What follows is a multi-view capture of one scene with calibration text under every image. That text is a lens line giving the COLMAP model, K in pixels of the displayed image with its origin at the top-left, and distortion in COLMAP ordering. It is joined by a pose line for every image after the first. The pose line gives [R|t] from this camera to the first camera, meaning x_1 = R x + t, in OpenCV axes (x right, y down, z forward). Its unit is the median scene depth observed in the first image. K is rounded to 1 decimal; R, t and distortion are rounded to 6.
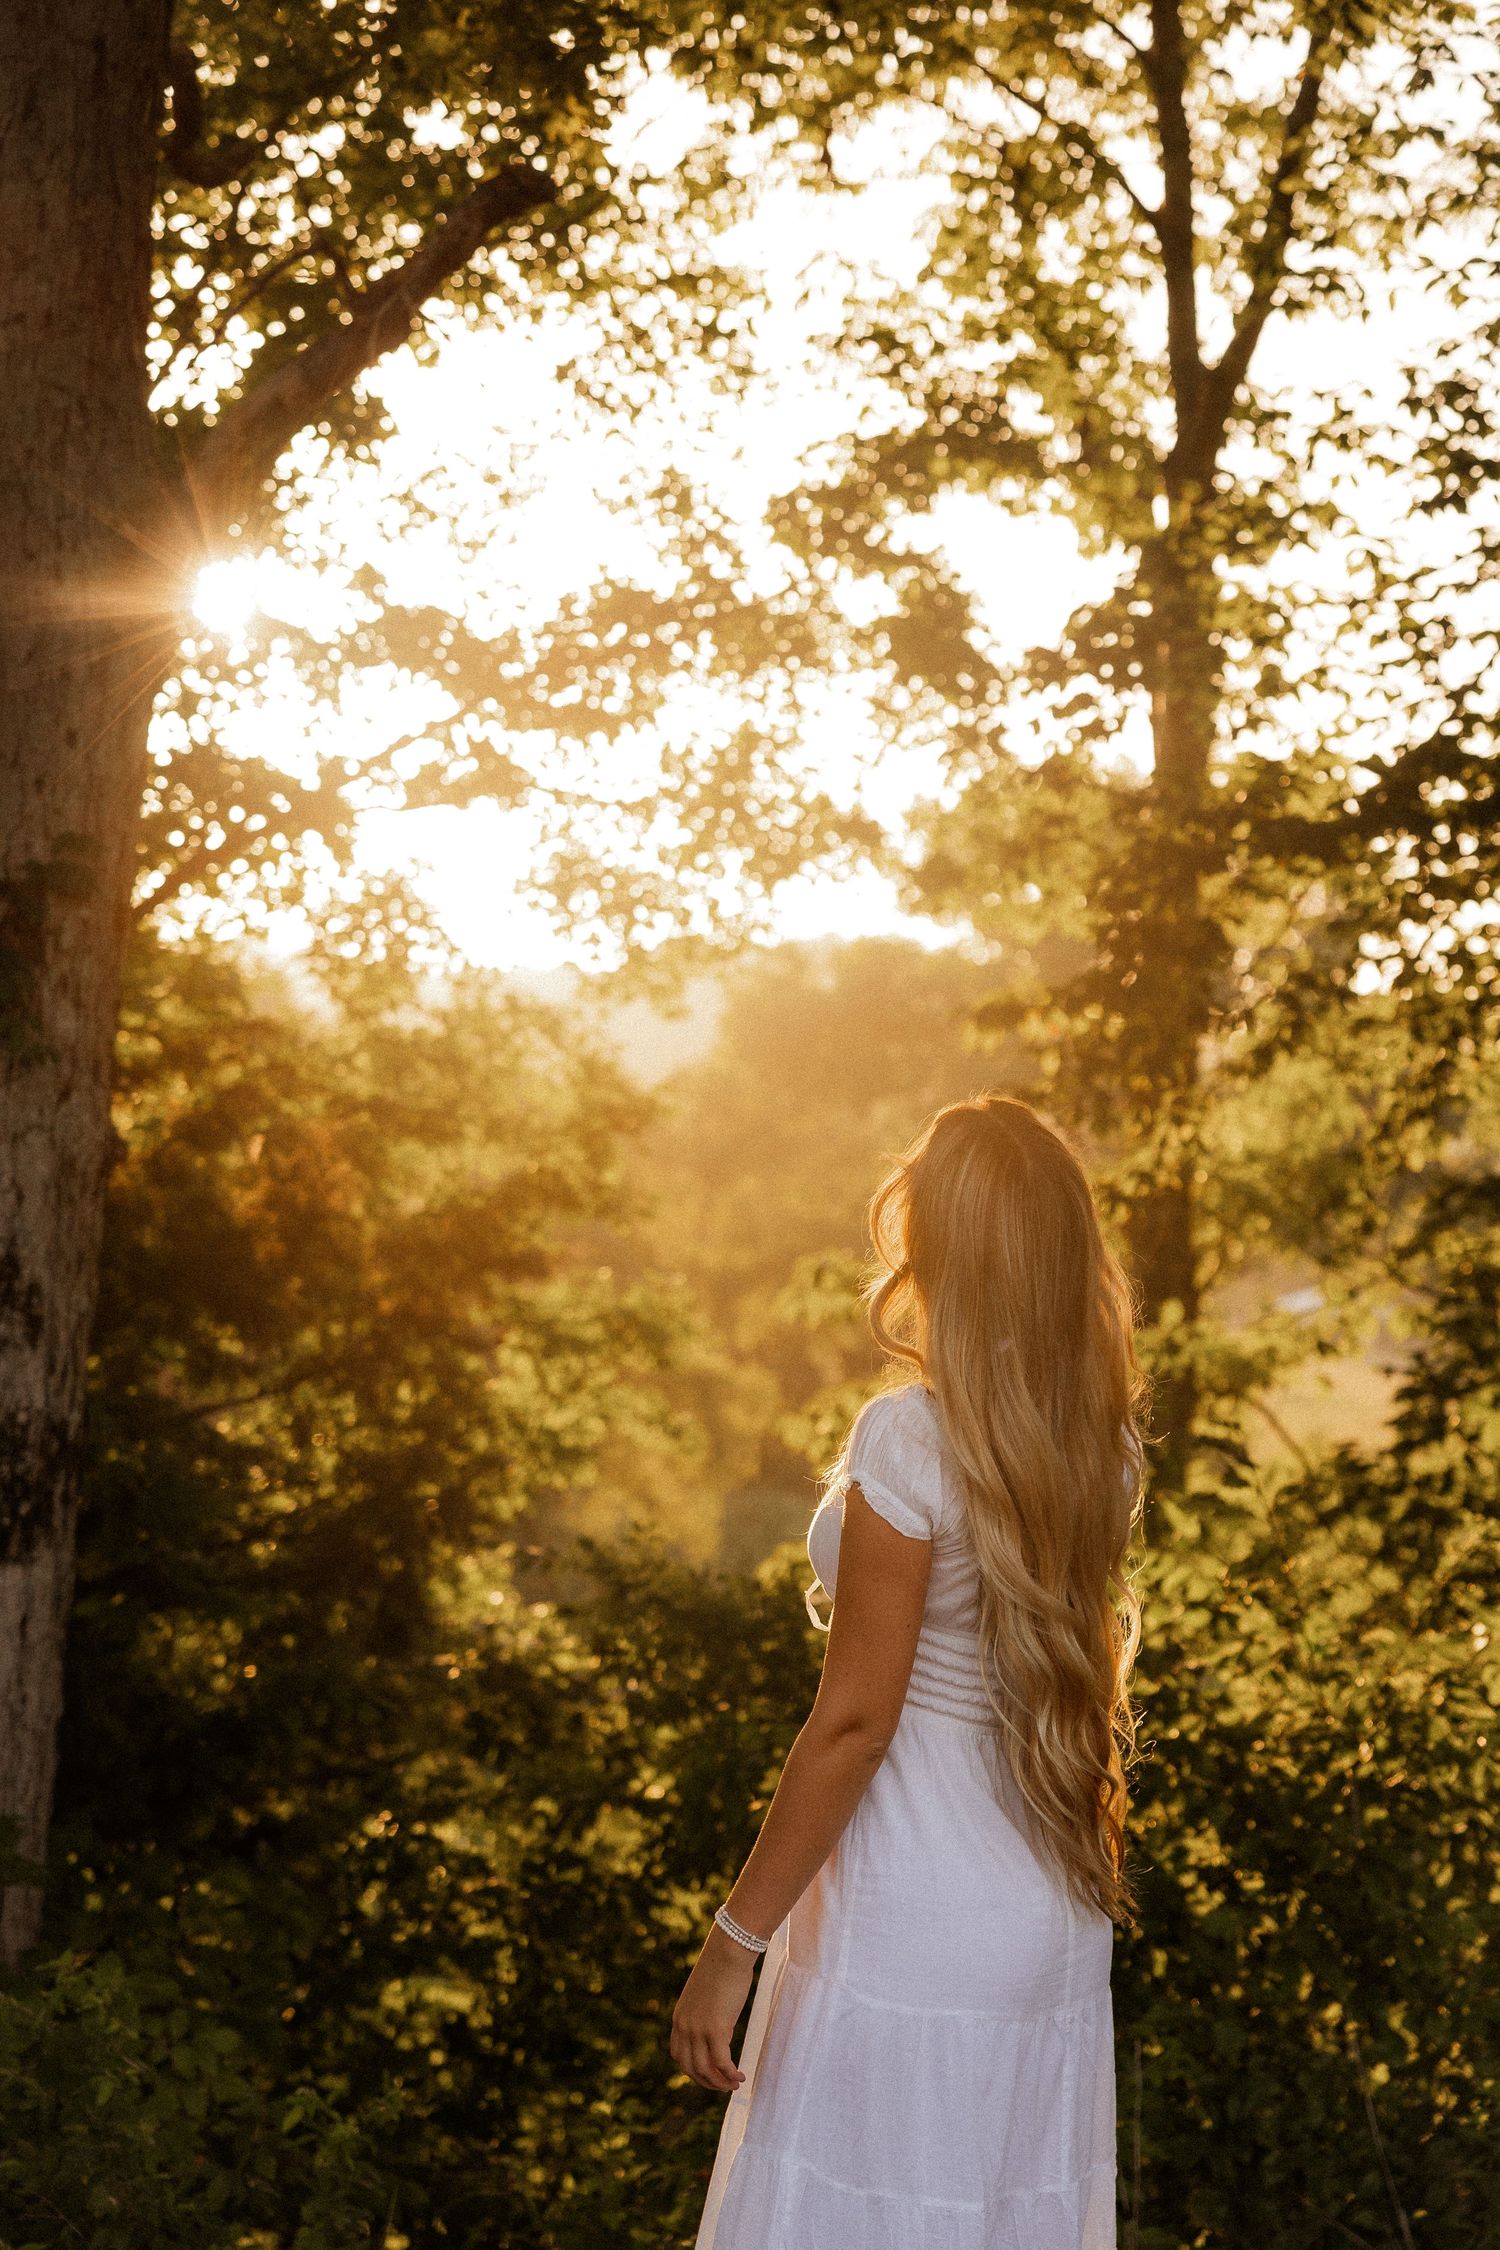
lens RADIAL K [[9013.2, 0, 750.0], [0, 9013.2, 1125.0], [0, 0, 1]] dist [-0.271457, -2.052236]
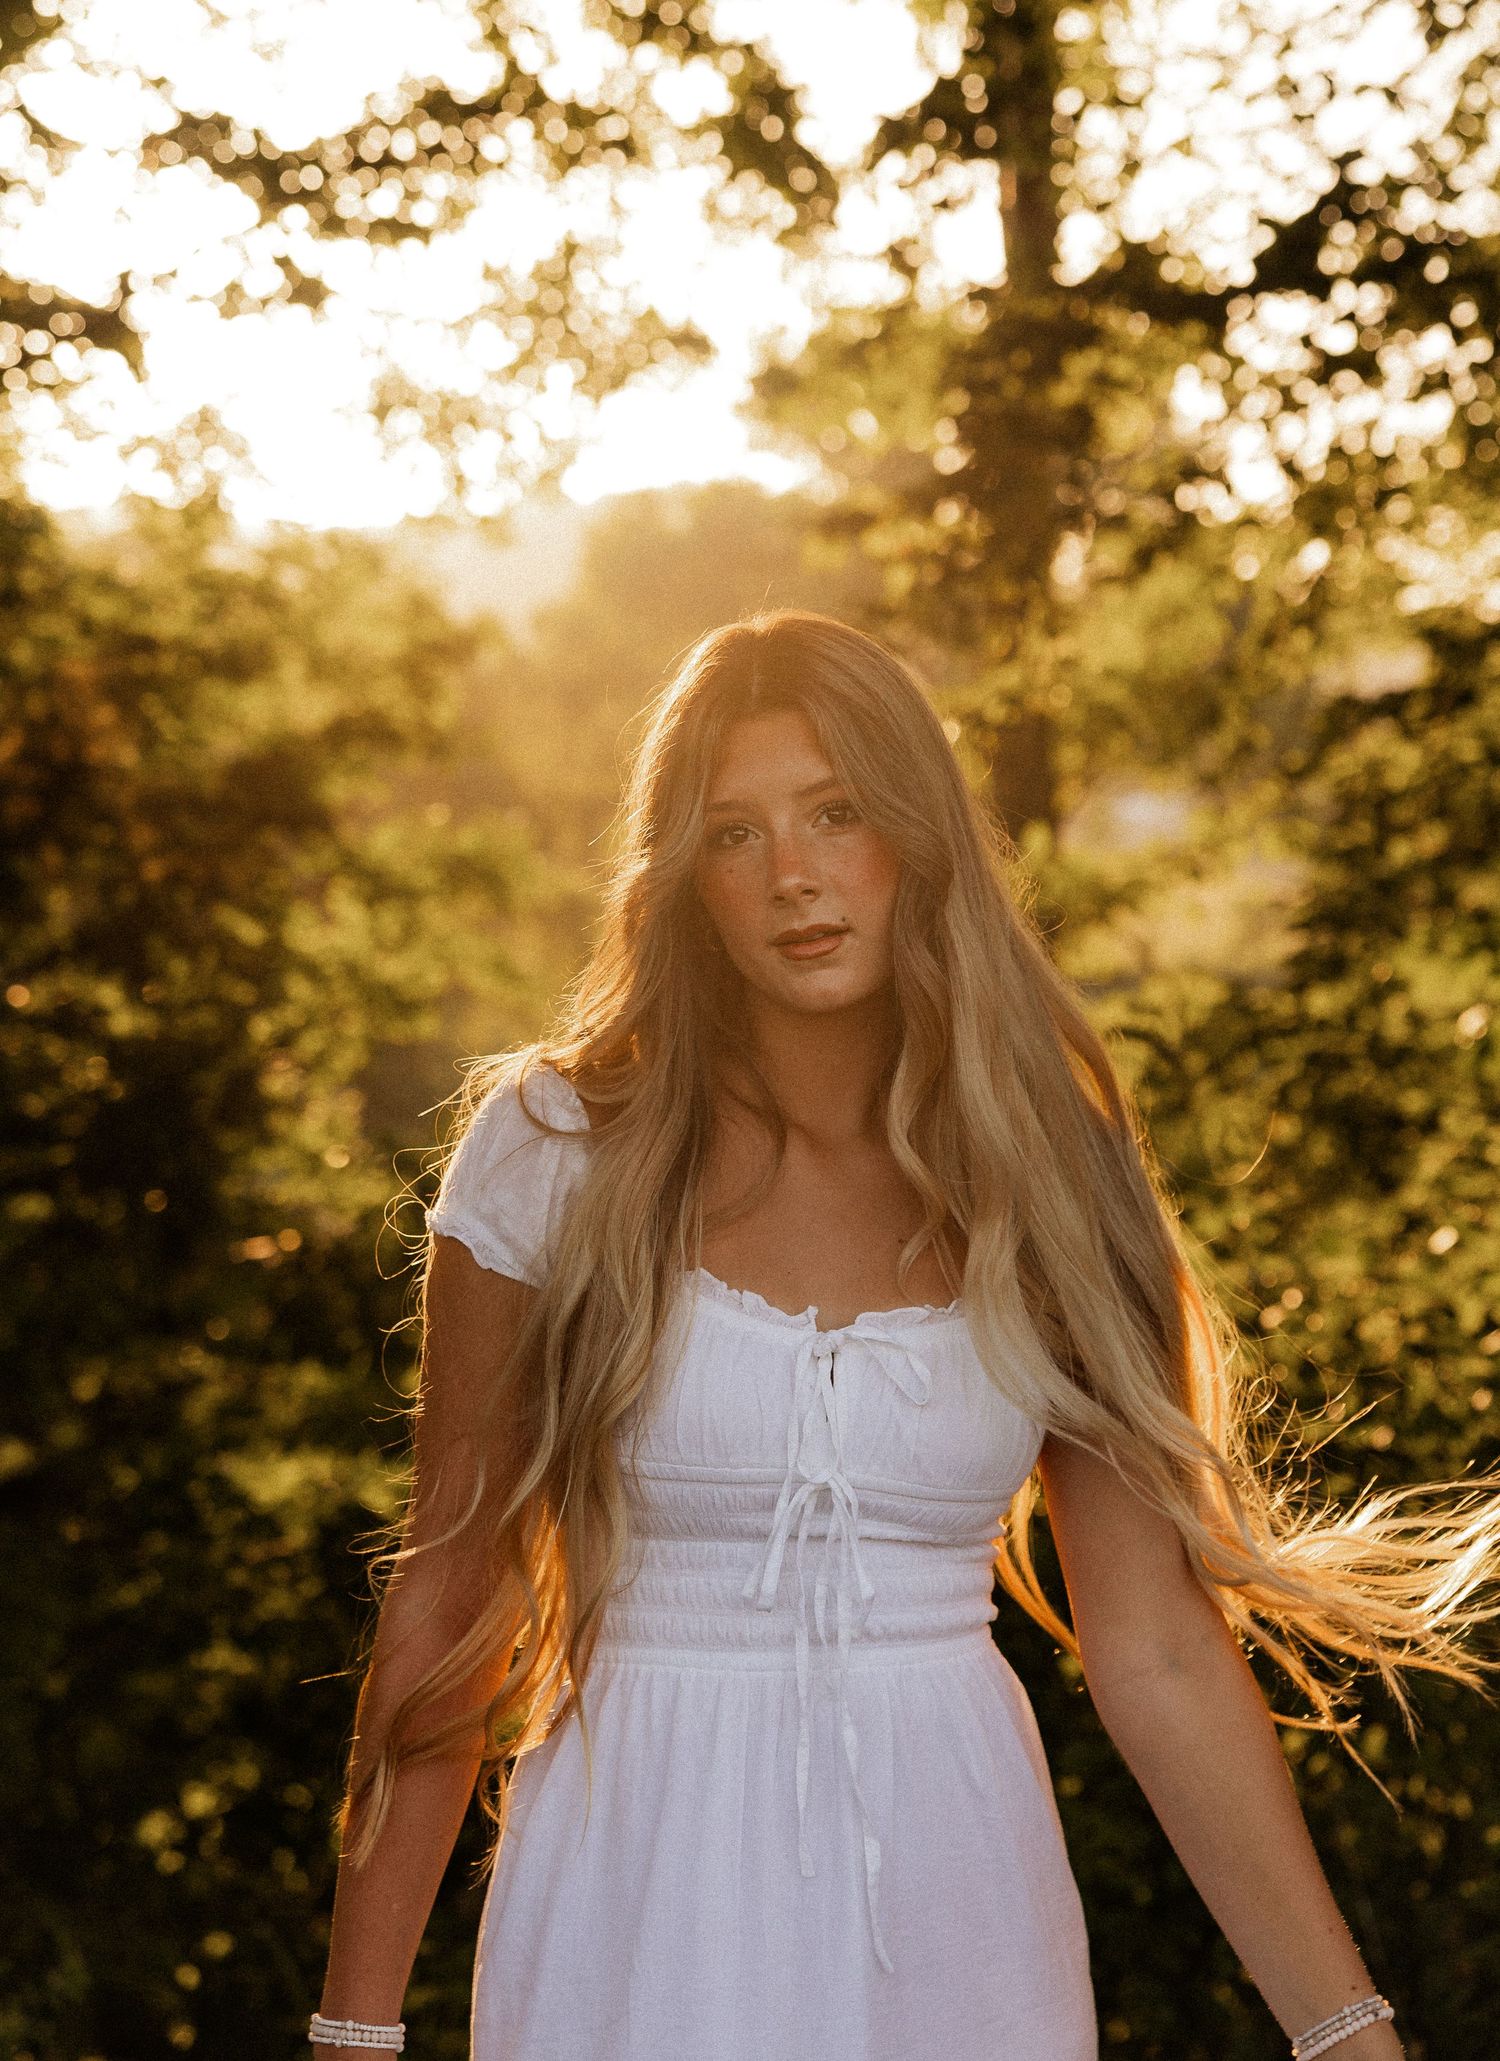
lens RADIAL K [[8199.7, 0, 750.0], [0, 8199.7, 1030.5], [0, 0, 1]] dist [-0.040427, -1.721451]
pose [[0.999497, -0.028325, 0.014248, 0.004048], [0.027649, 0.998579, 0.045550, 0.000640], [-0.015518, -0.045133, 0.998860, 0.141134]]
